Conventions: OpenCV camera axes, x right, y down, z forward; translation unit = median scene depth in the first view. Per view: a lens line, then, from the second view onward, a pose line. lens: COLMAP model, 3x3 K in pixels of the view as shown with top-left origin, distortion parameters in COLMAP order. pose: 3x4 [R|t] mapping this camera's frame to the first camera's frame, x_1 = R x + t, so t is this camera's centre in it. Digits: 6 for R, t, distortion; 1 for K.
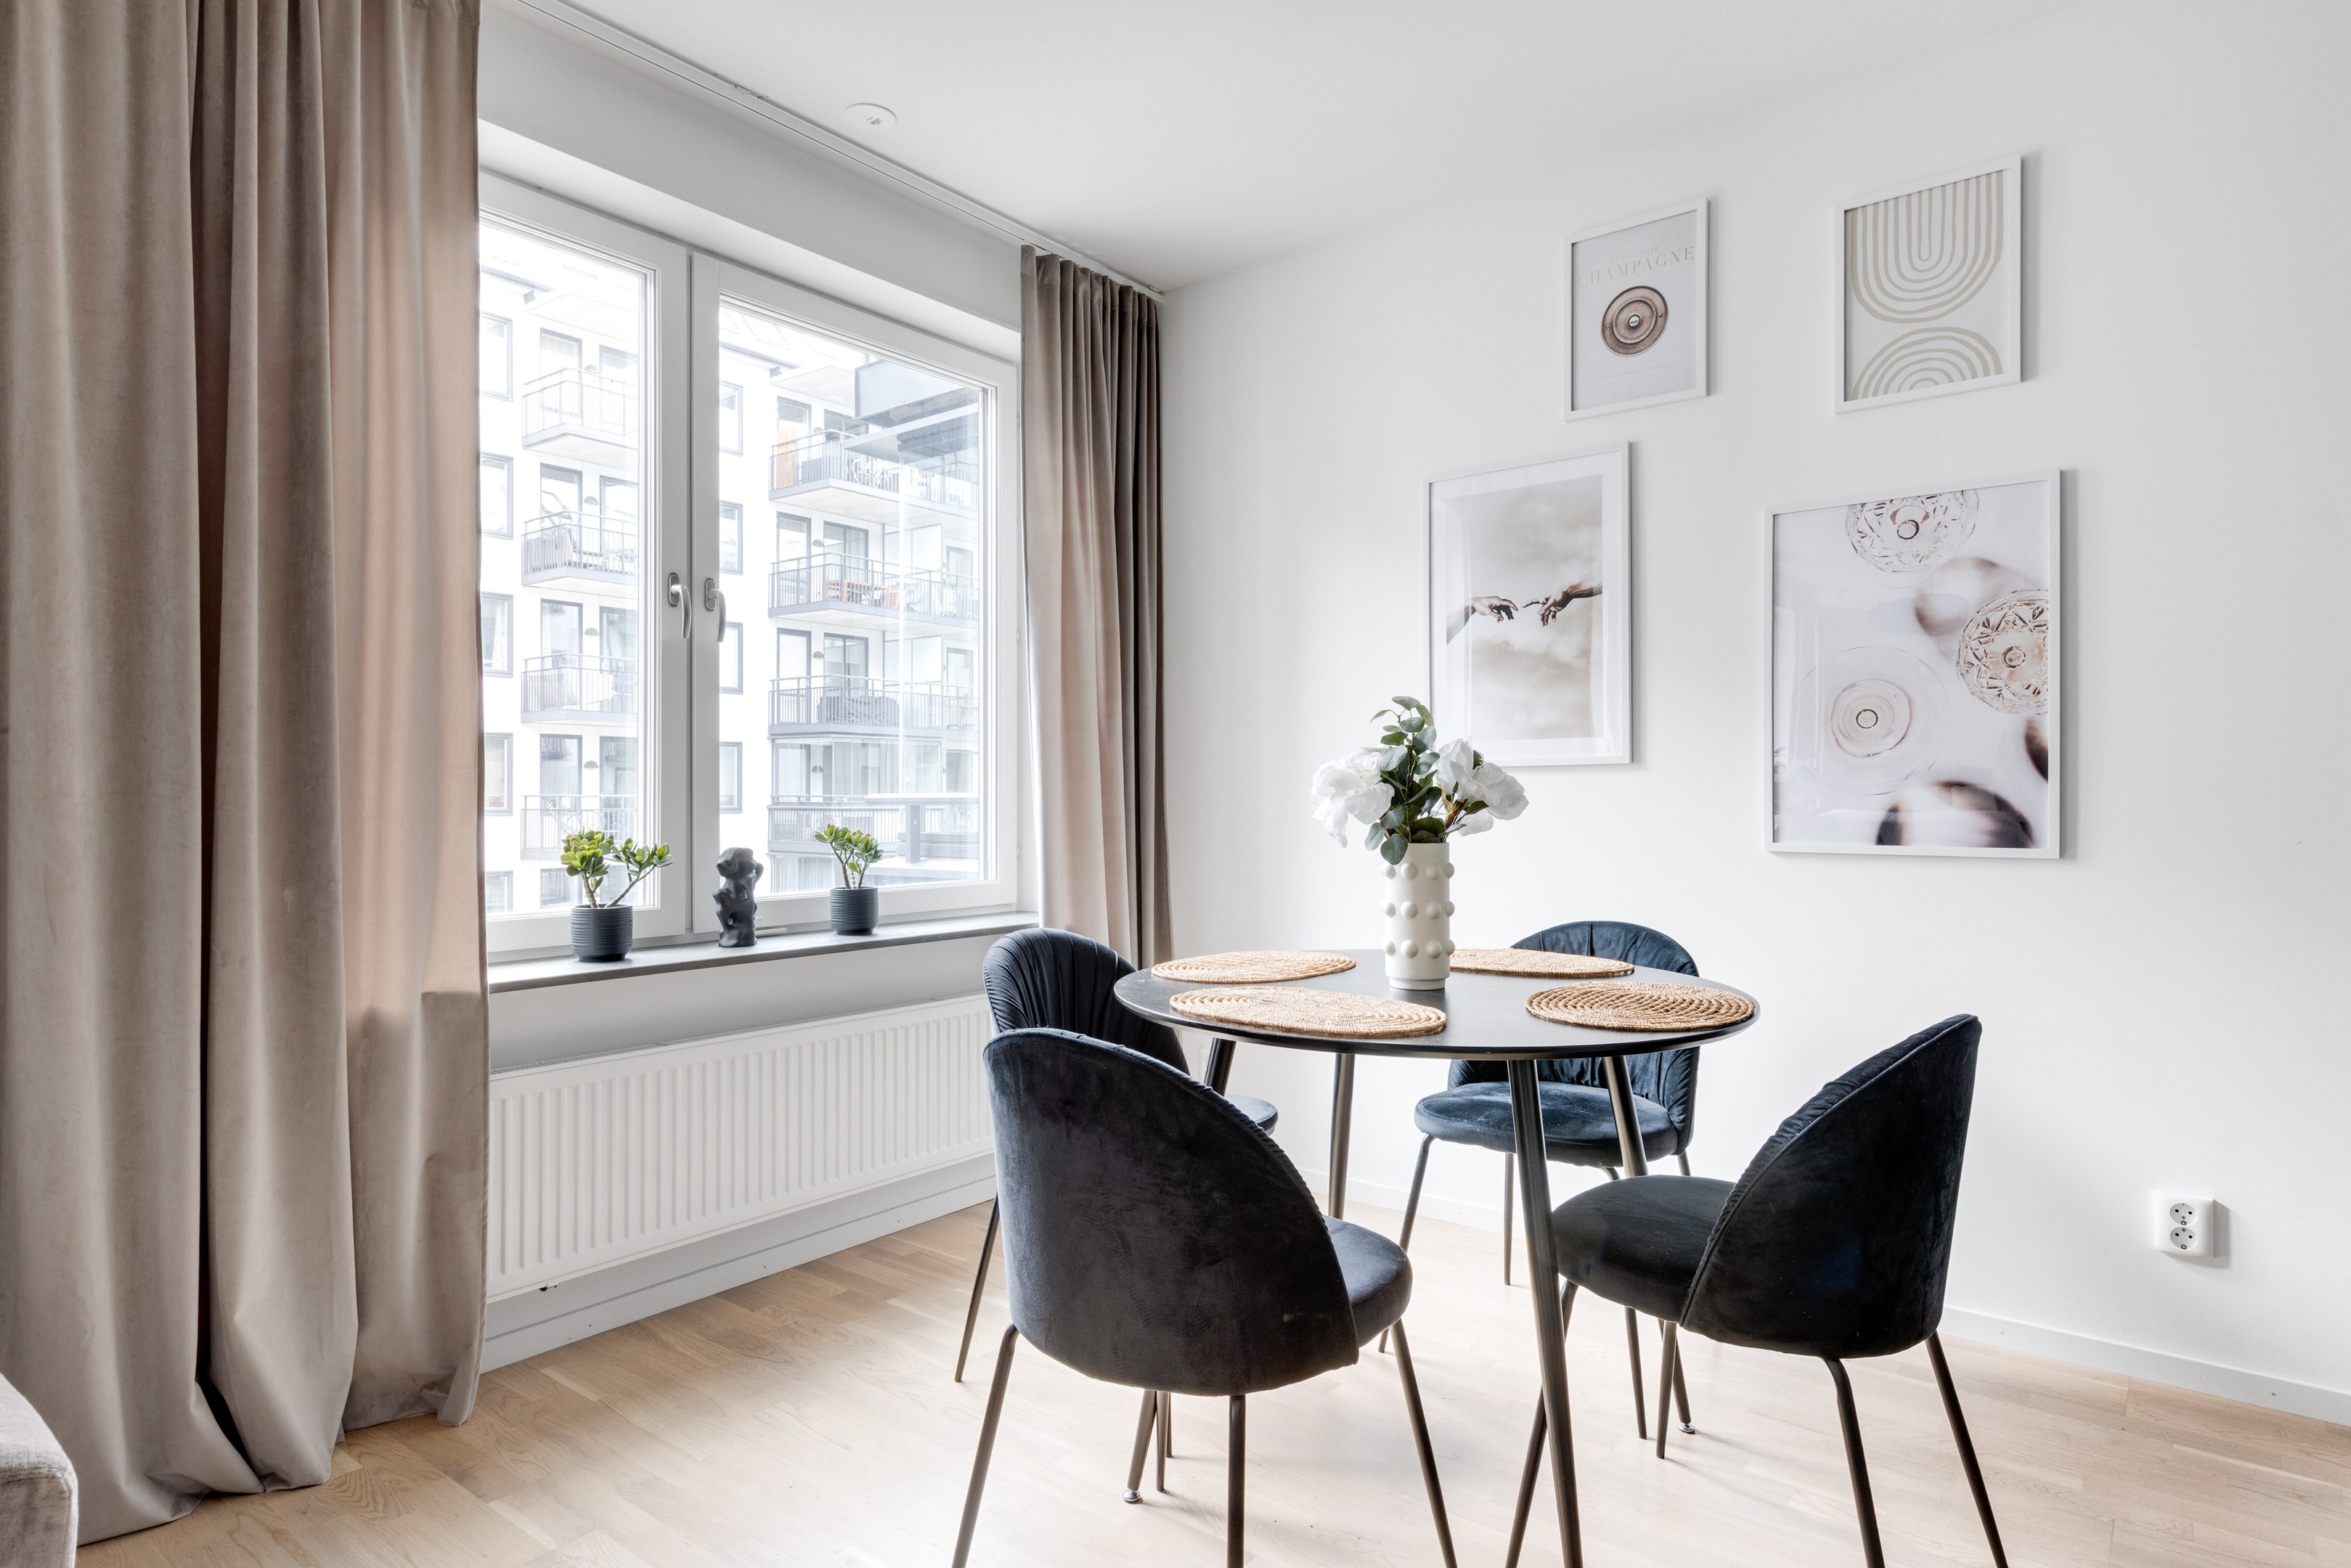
lens RADIAL K [[1266.2, 0, 1235.0], [0, 1266.2, 790.9], [0, 0, 1]] dist [0.017729, 0.000081]
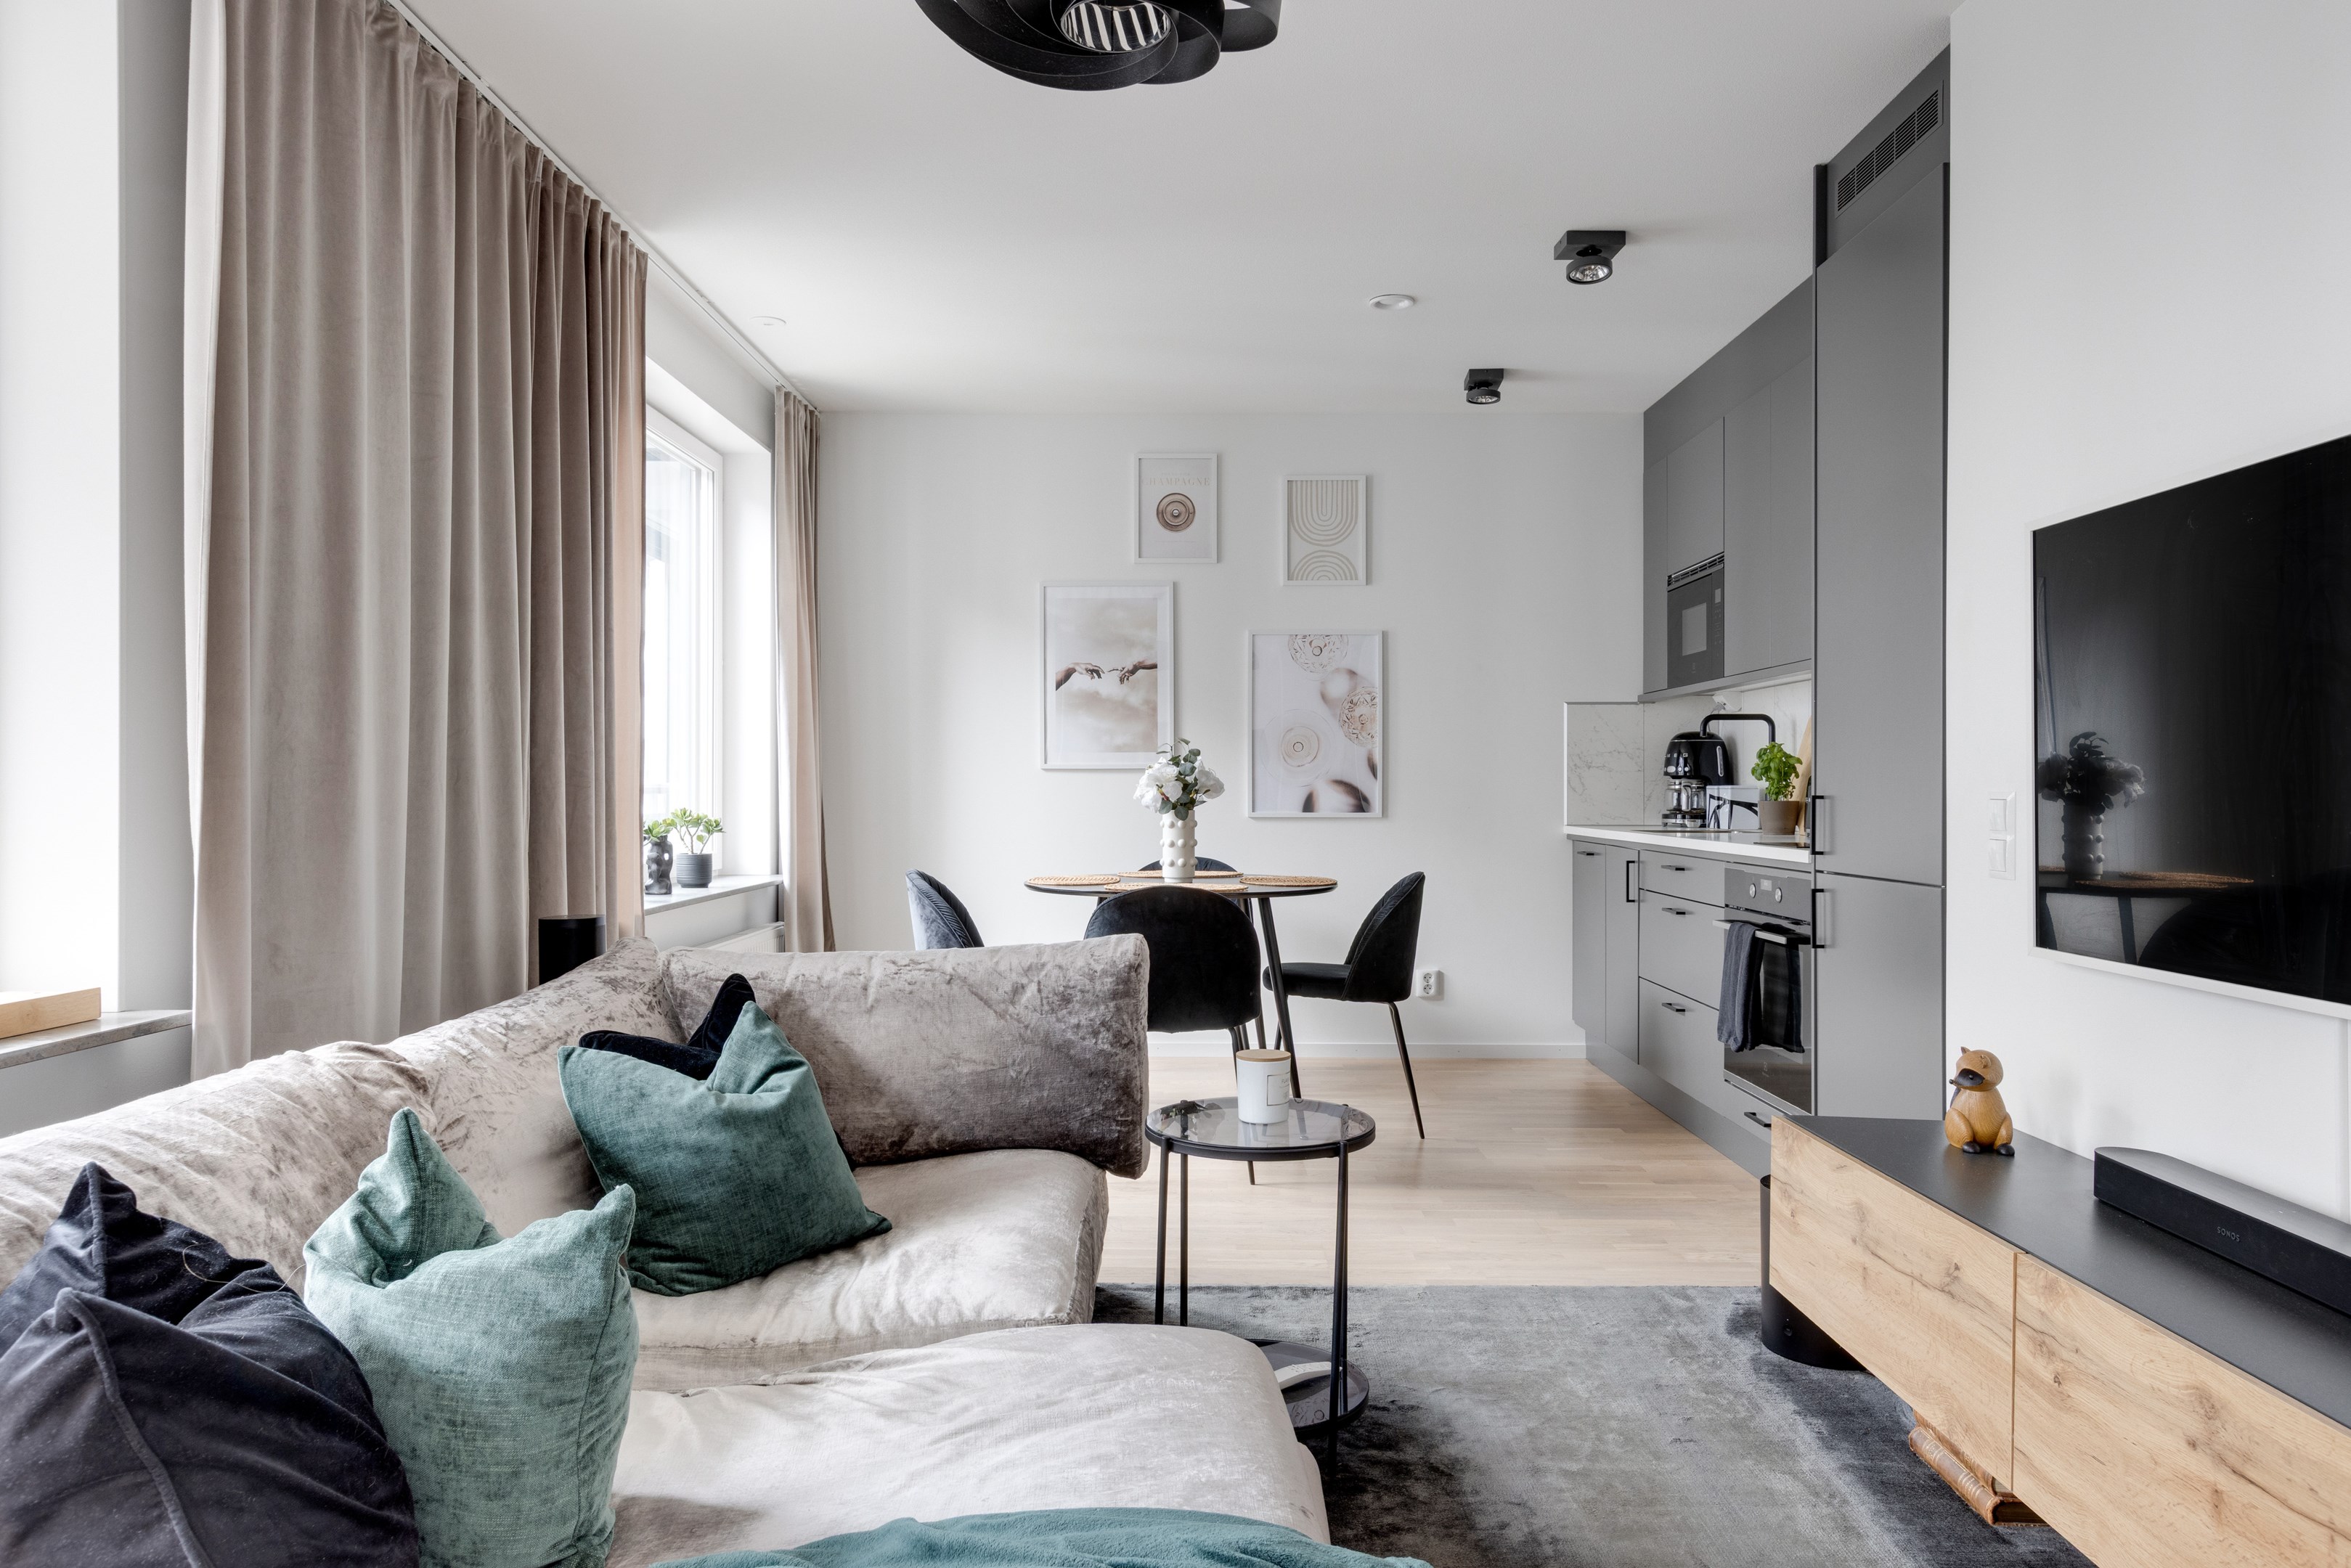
lens RADIAL K [[1544.6, 0, 1110.0], [0, 1544.6, 785.8], [0, 0, 1]] dist [0.007873, 0.000847]
pose [[0.815049, 0.001450, 0.579390, -1.096569], [-0.003241, 0.999993, 0.002057, -0.001967], [-0.579382, -0.003555, 0.815048, -0.744167]]
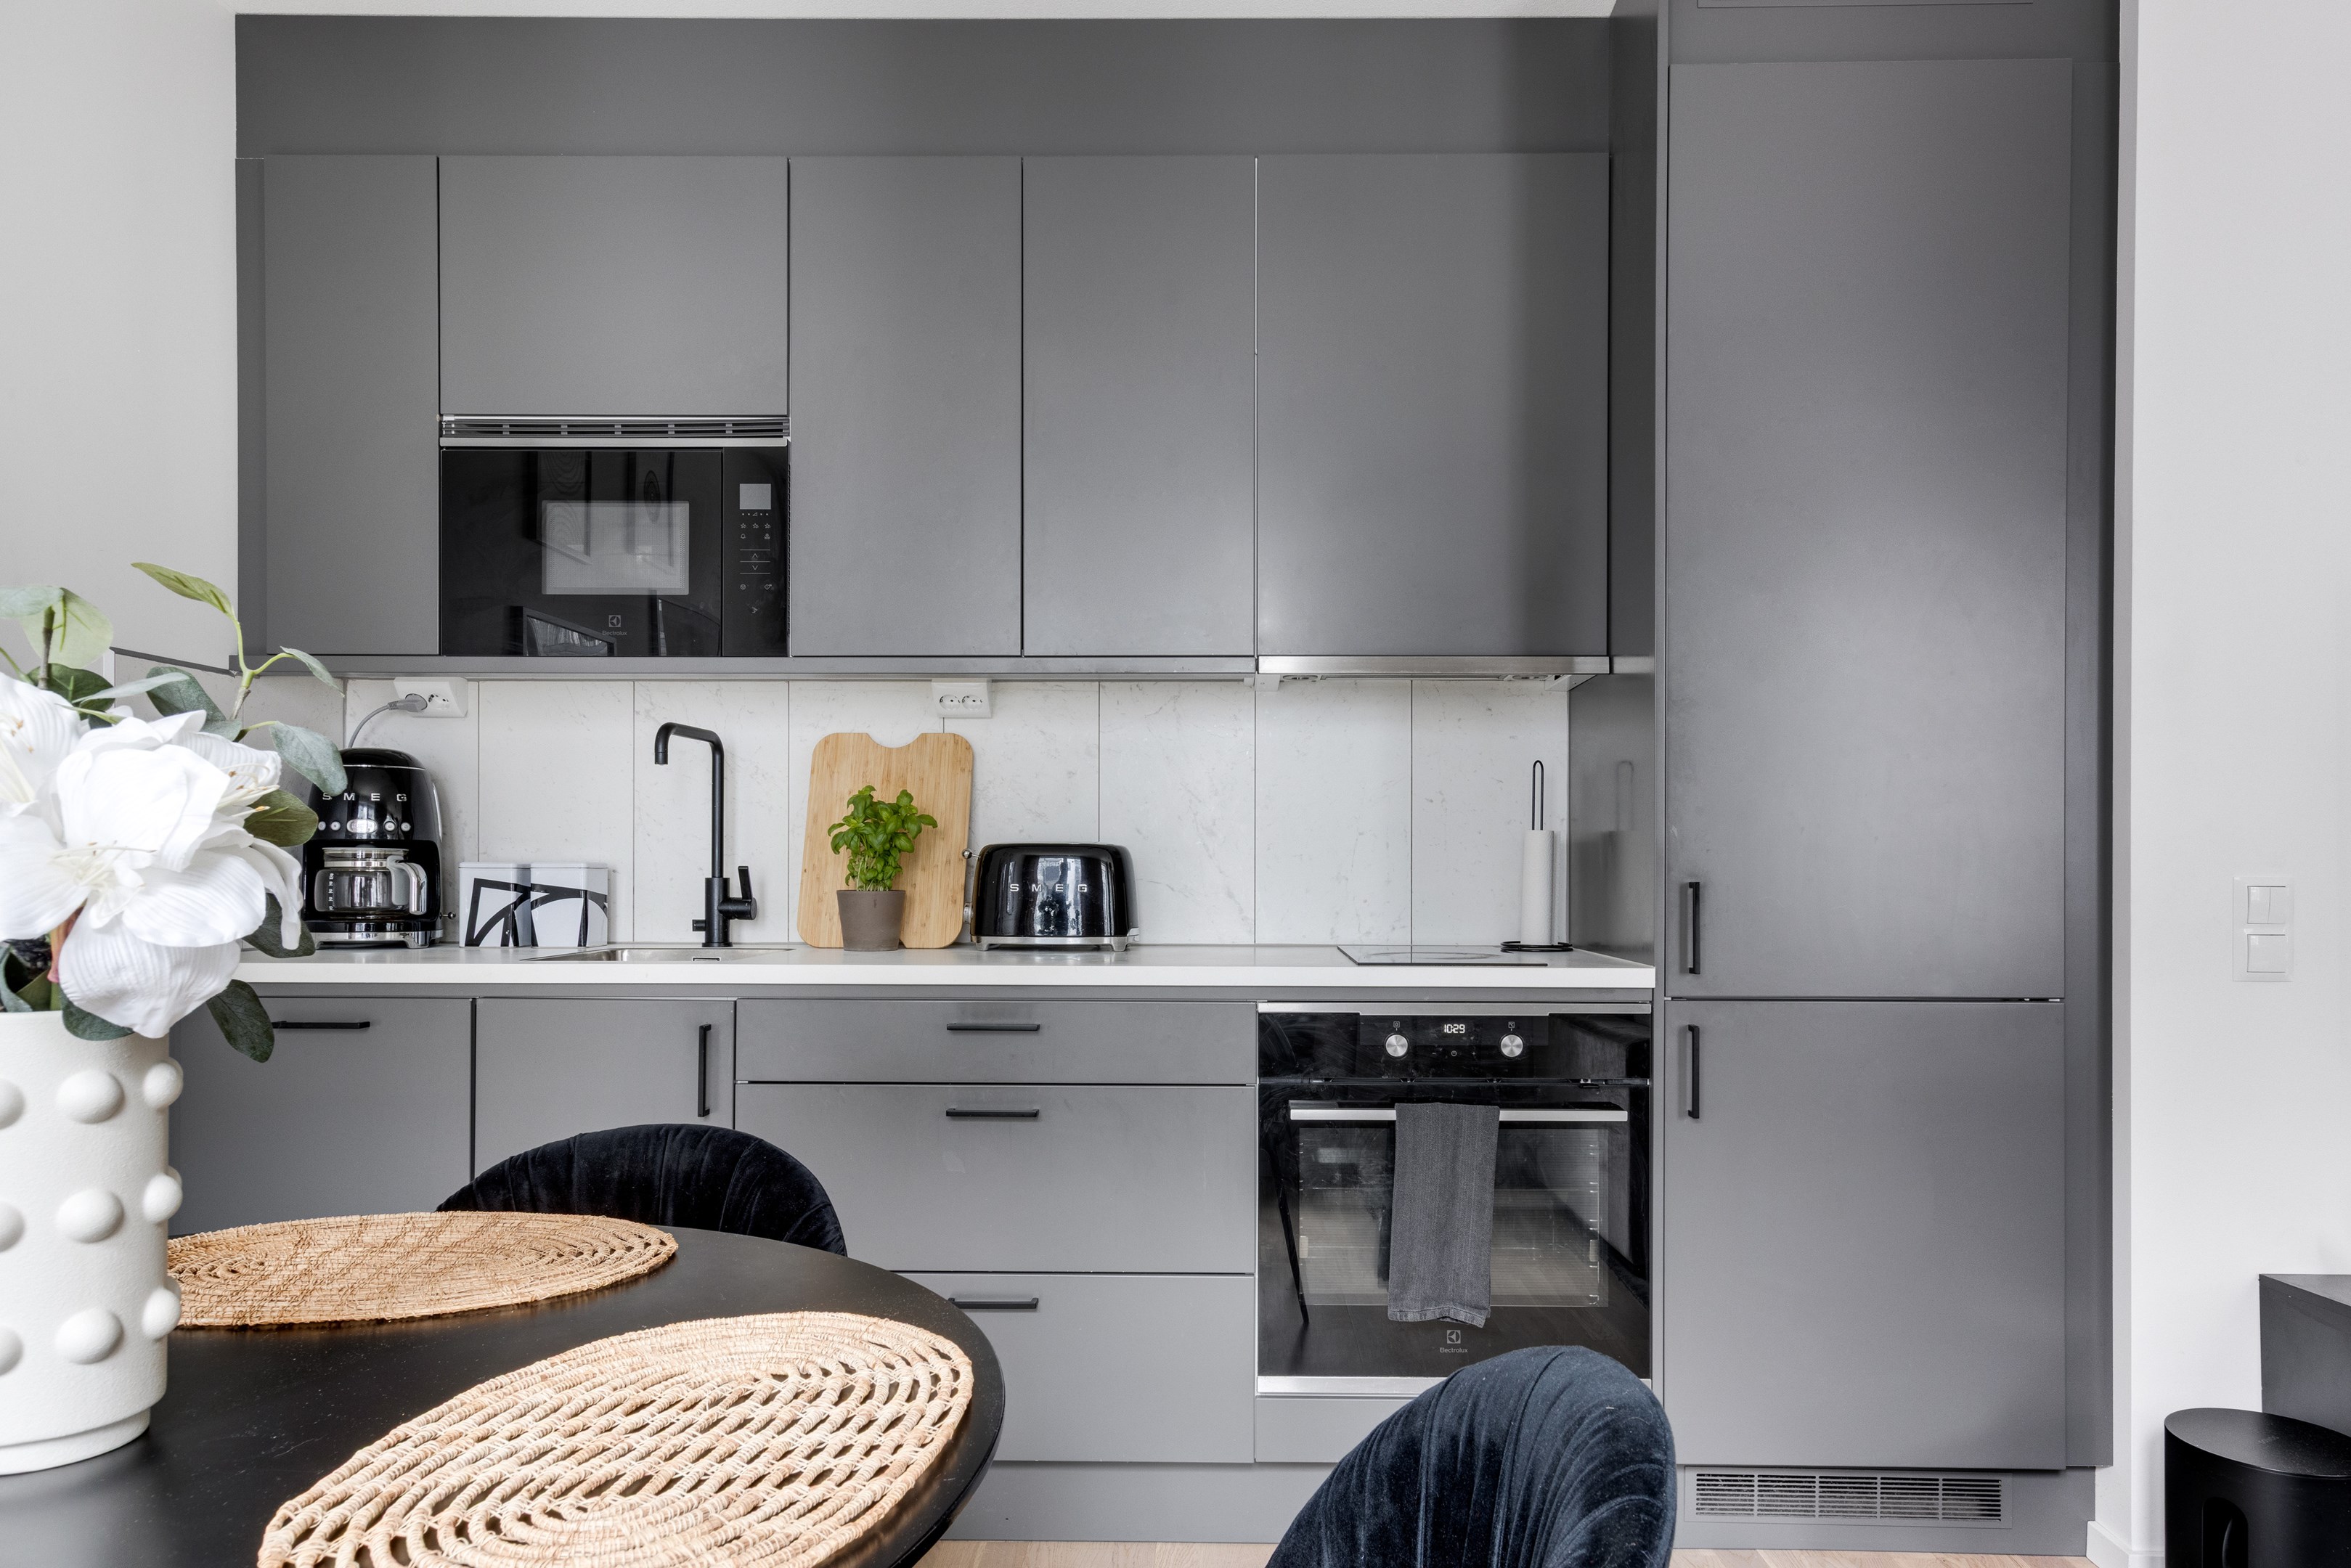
lens RADIAL K [[1497.1, 0, 1176.2], [0, 1497.1, 875.1], [0, 0, 1]] dist [-0.001471, -0.000197]
pose [[-0.595371, -0.006628, 0.803423, -0.265700], [-0.006315, 0.999974, 0.003569, 0.002020], [-0.803426, -0.002949, -0.595397, 0.805338]]
